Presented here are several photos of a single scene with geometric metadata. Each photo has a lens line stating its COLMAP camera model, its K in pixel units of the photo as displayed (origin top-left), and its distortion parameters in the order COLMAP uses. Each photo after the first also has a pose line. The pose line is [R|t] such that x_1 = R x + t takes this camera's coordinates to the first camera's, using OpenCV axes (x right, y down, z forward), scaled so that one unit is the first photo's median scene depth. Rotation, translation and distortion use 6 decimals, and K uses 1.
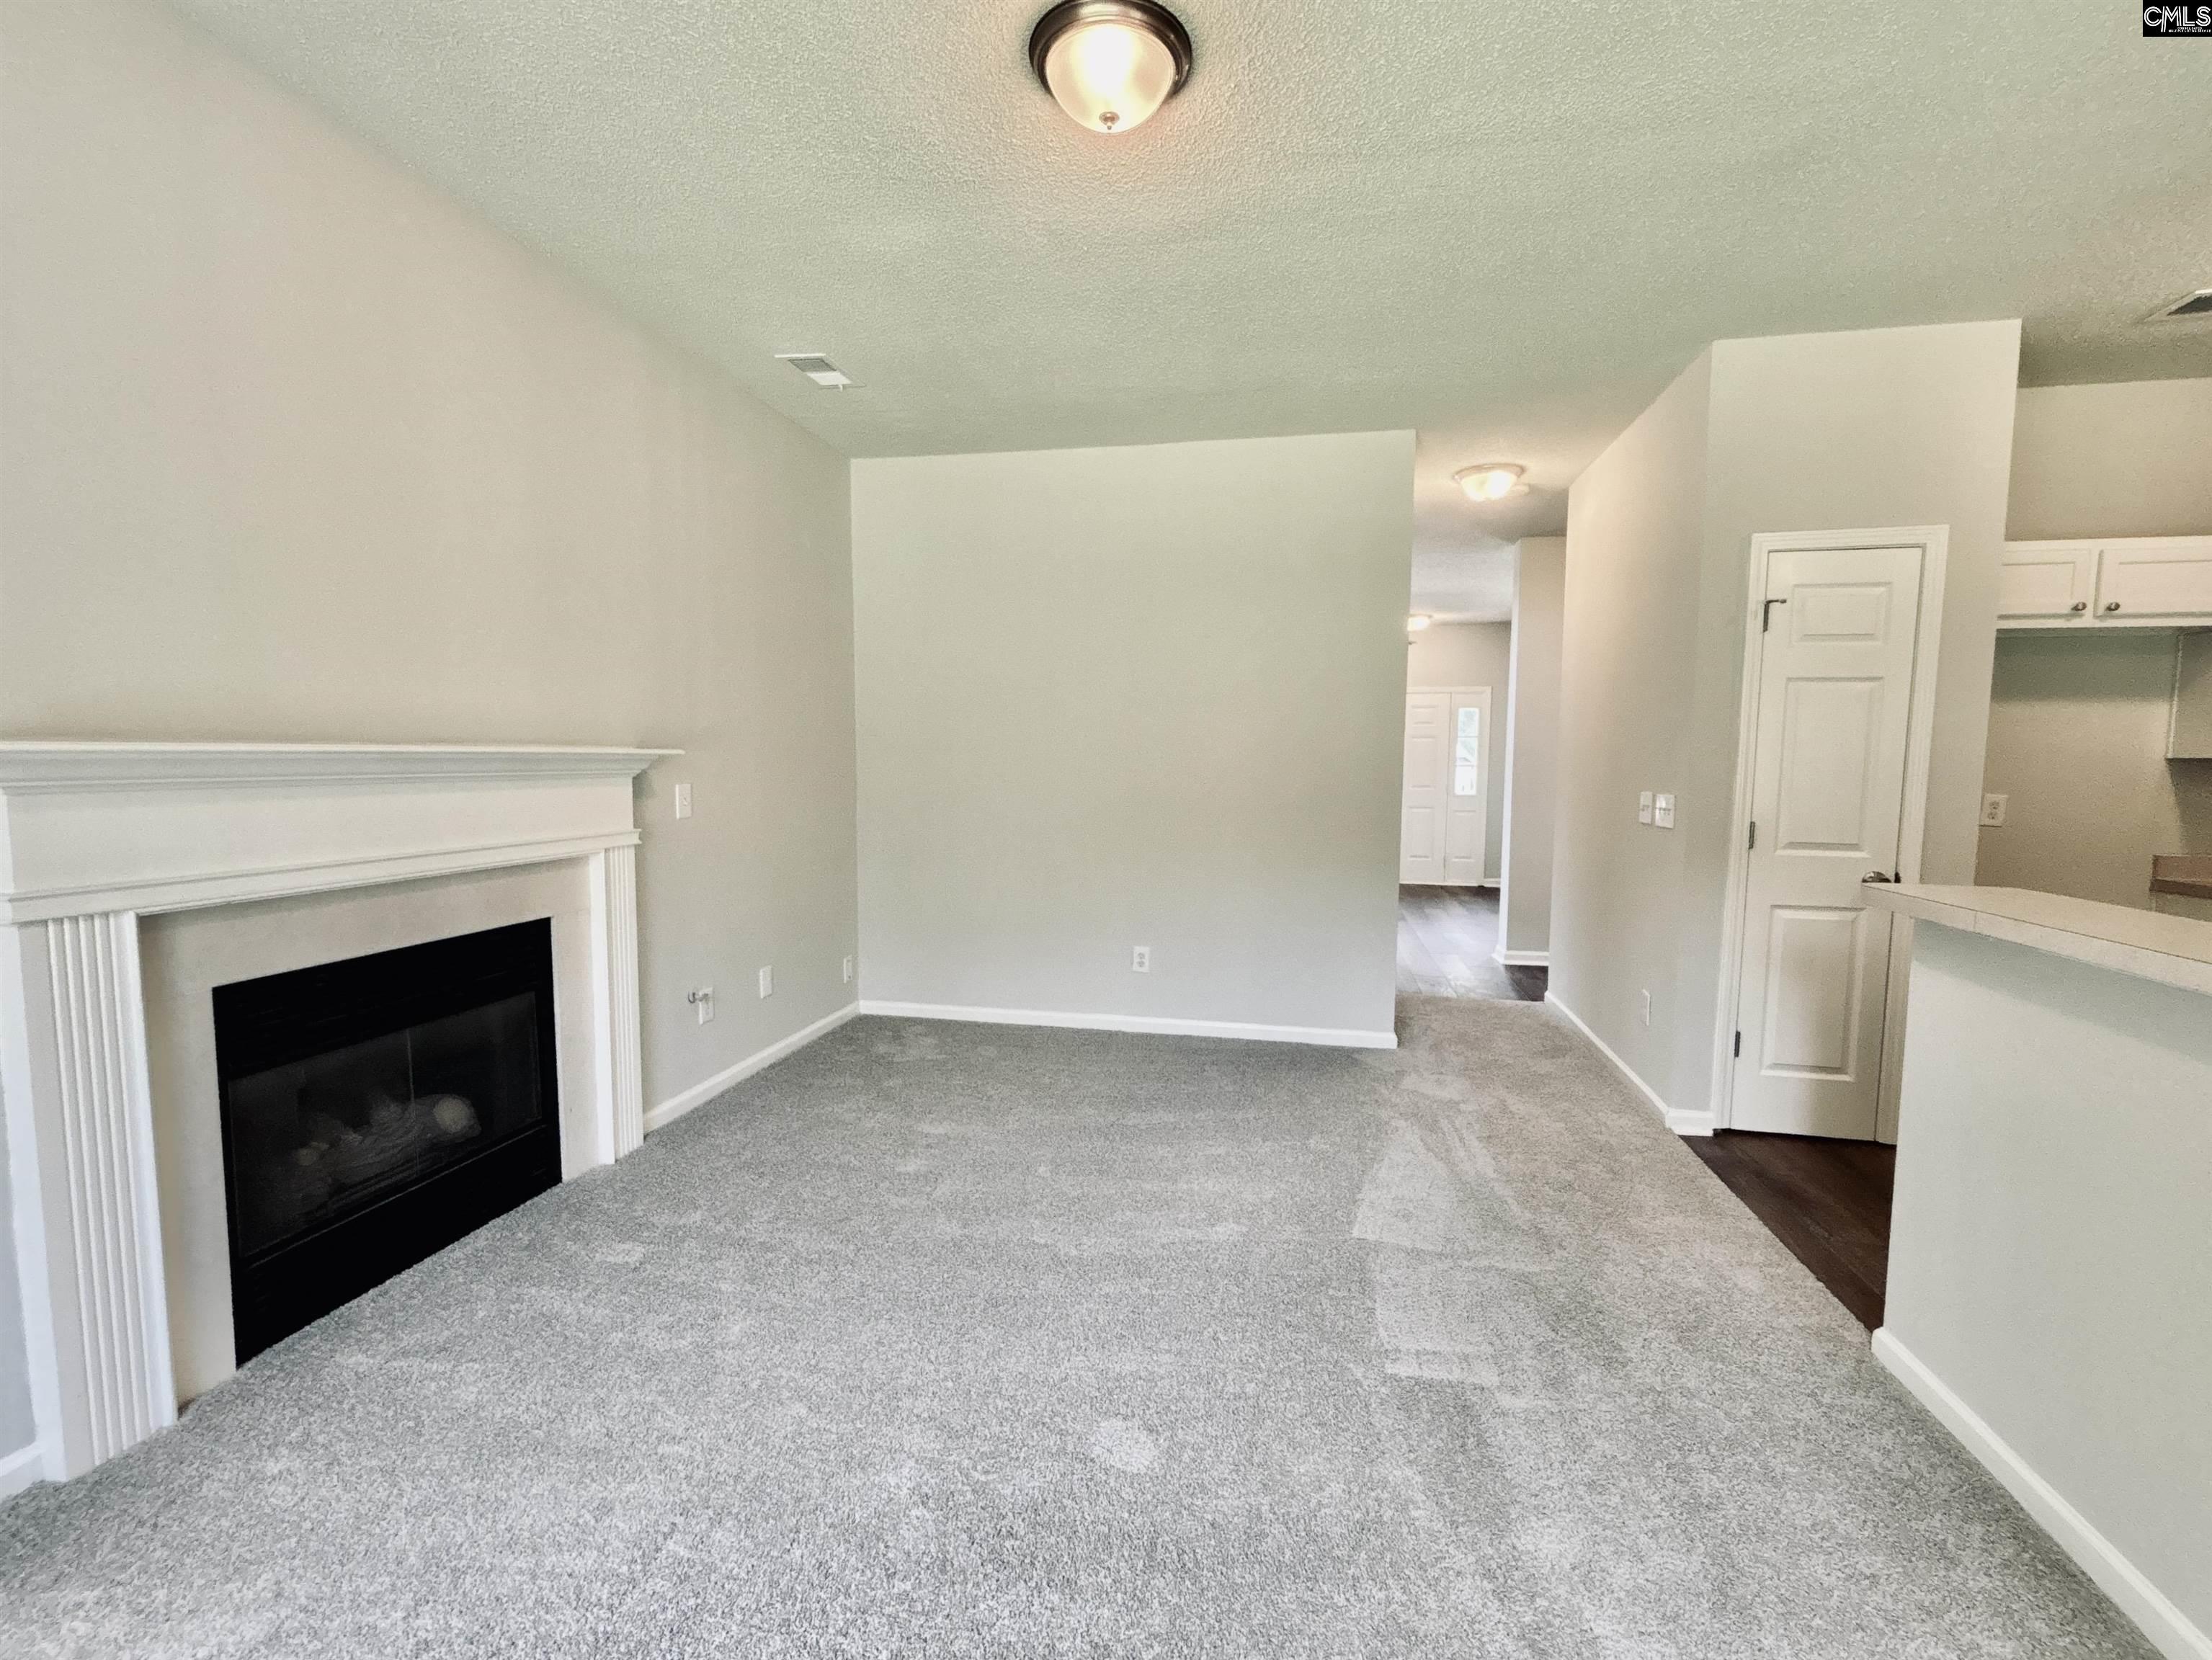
lens RADIAL K [[958.0, 0, 1102.6], [0, 958.0, 837.9], [0, 0, 1]] dist [-0.000433, 0.000255]
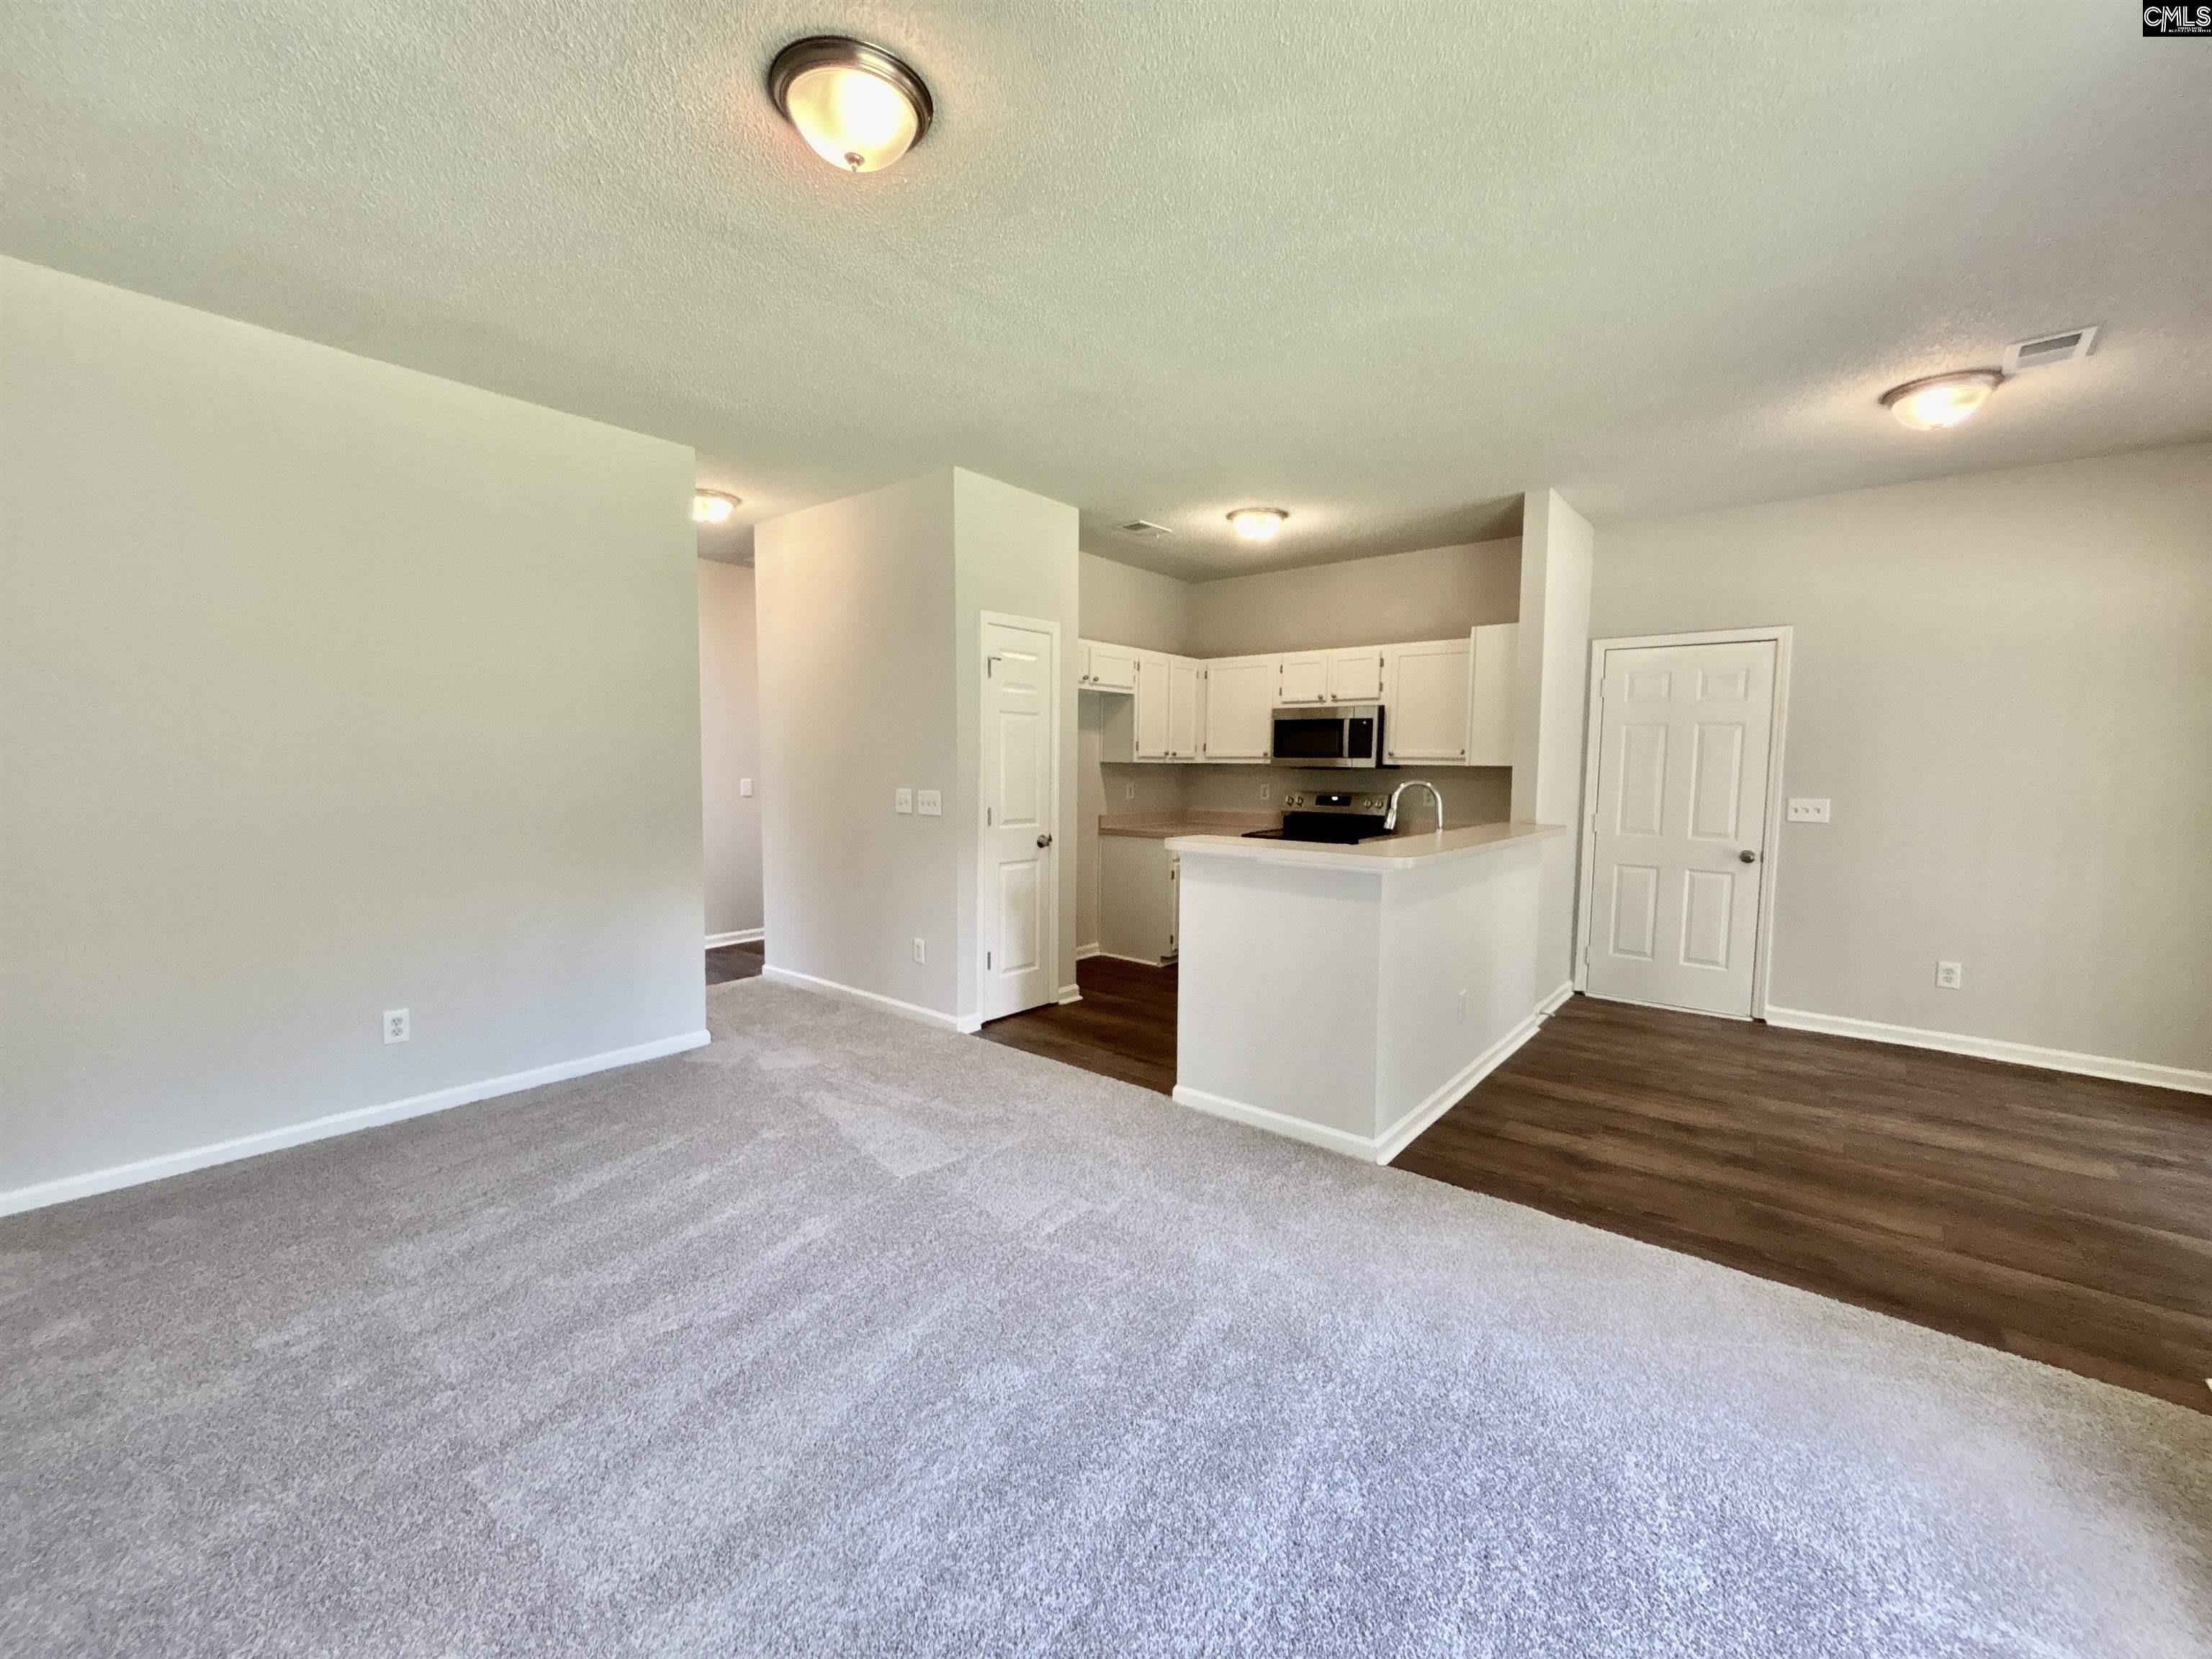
lens RADIAL K [[908.3, 0, 1106.0], [0, 908.3, 829.5], [0, 0, 1]] dist [0.009609, 0.000640]
pose [[0.461680, -0.071728, 0.884142, -0.473116], [0.070526, 0.996538, 0.044020, -0.032766], [-0.884239, 0.042032, 0.465140, 0.202747]]
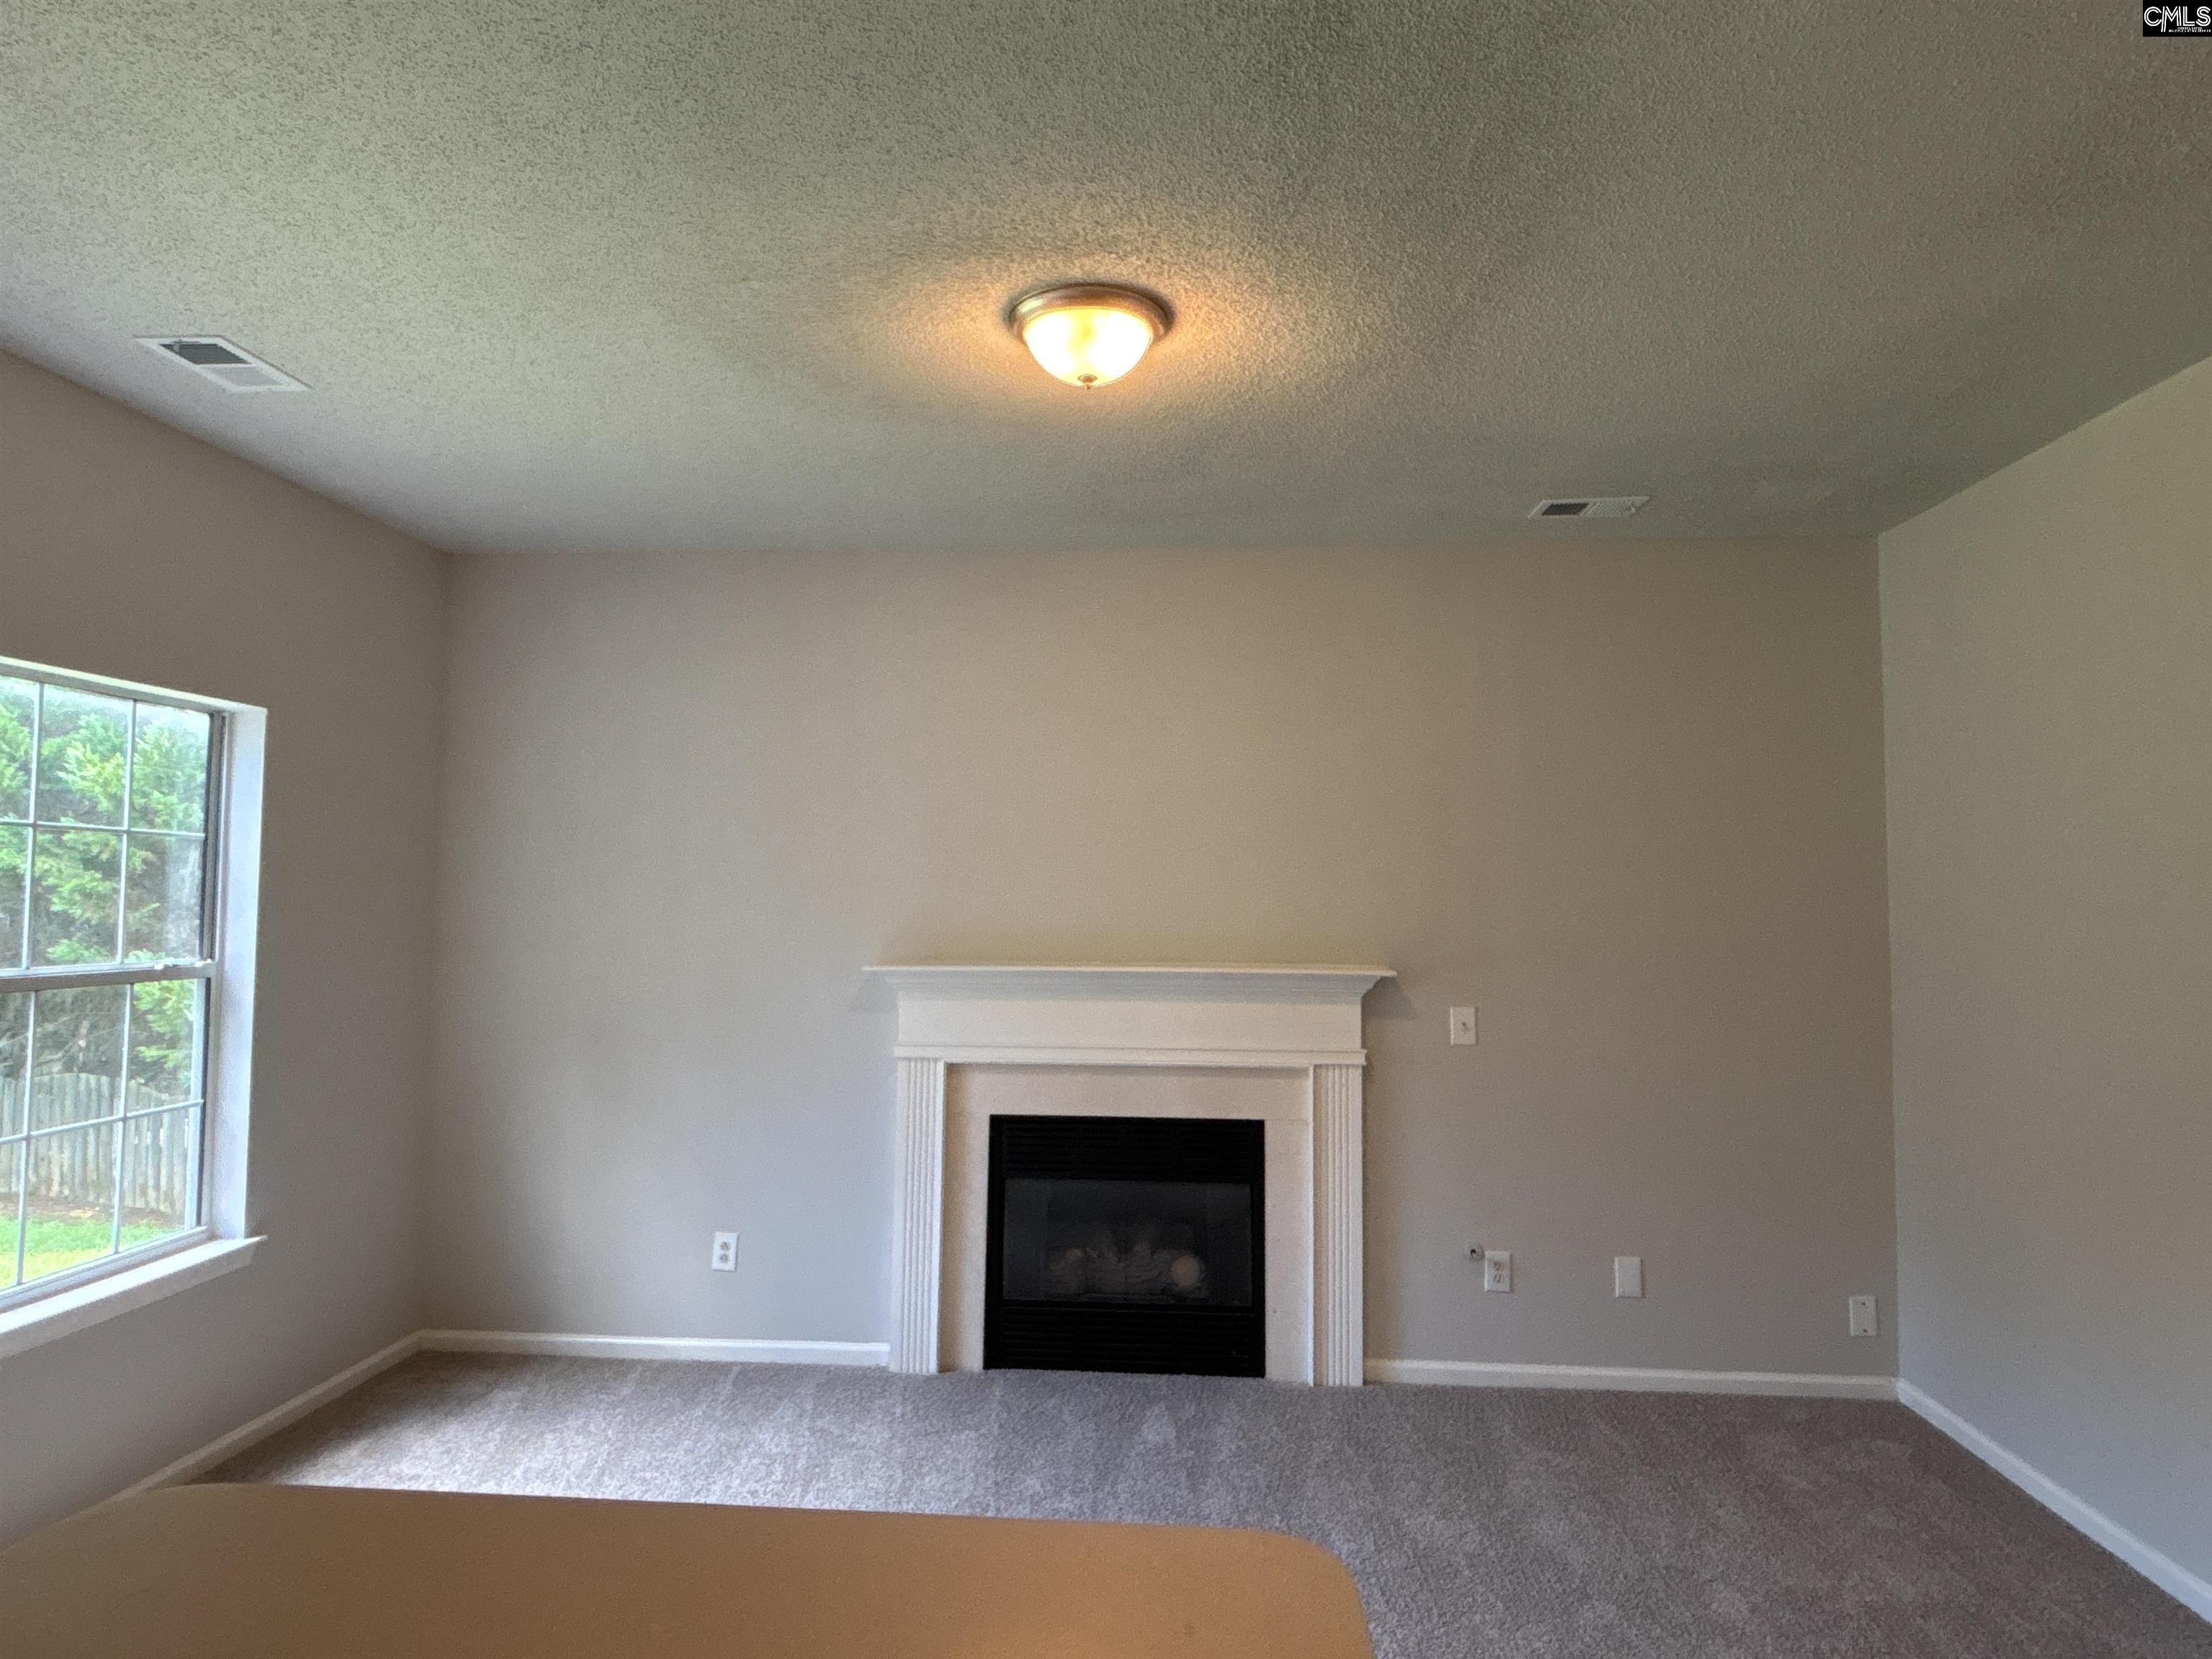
lens RADIAL K [[1303.9, 0, 1106.0], [0, 1303.9, 829.5], [0, 0, 1]] dist [-0.000413, -0.001395]
pose [[0.124520, -0.067434, -0.989923, 0.820920], [-0.090136, 0.992794, -0.078968, -0.104067], [0.988114, 0.099061, 0.117545, 0.561887]]
